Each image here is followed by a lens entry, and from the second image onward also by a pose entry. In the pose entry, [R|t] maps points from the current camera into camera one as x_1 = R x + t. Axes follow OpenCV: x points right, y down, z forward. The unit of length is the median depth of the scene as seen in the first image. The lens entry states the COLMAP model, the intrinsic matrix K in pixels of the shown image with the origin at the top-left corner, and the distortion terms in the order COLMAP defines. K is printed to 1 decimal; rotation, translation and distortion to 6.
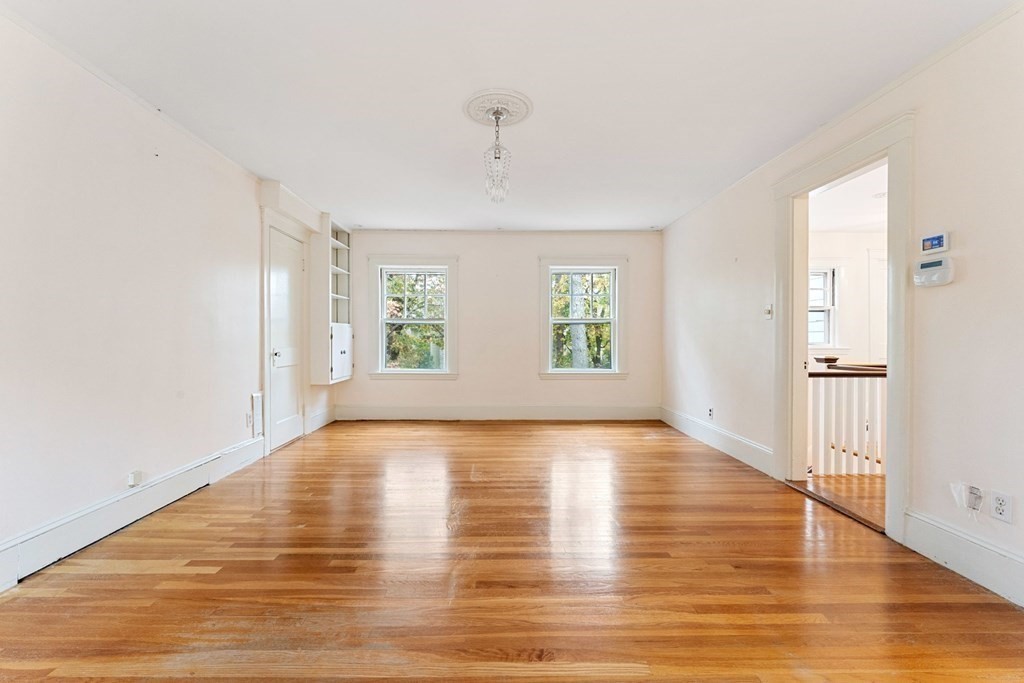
lens RADIAL K [[441.2, 0, 507.4], [0, 441.2, 343.1], [0, 0, 1]] dist [-0.000668, -0.000184]
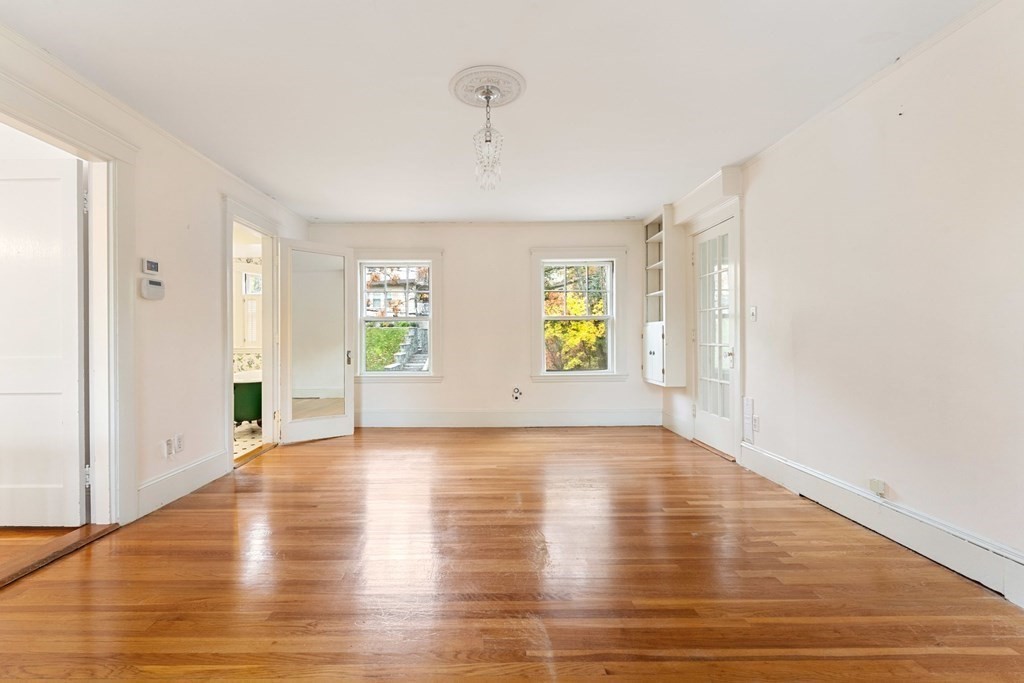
lens RADIAL K [[441.2, 0, 507.4], [0, 441.2, 343.1], [0, 0, 1]] dist [-0.000668, -0.000184]
pose [[-0.999838, 0.003881, -0.017594, -0.046845], [0.003497, 0.999755, 0.021839, -0.021880], [0.017675, 0.021774, -0.999607, 1.992863]]
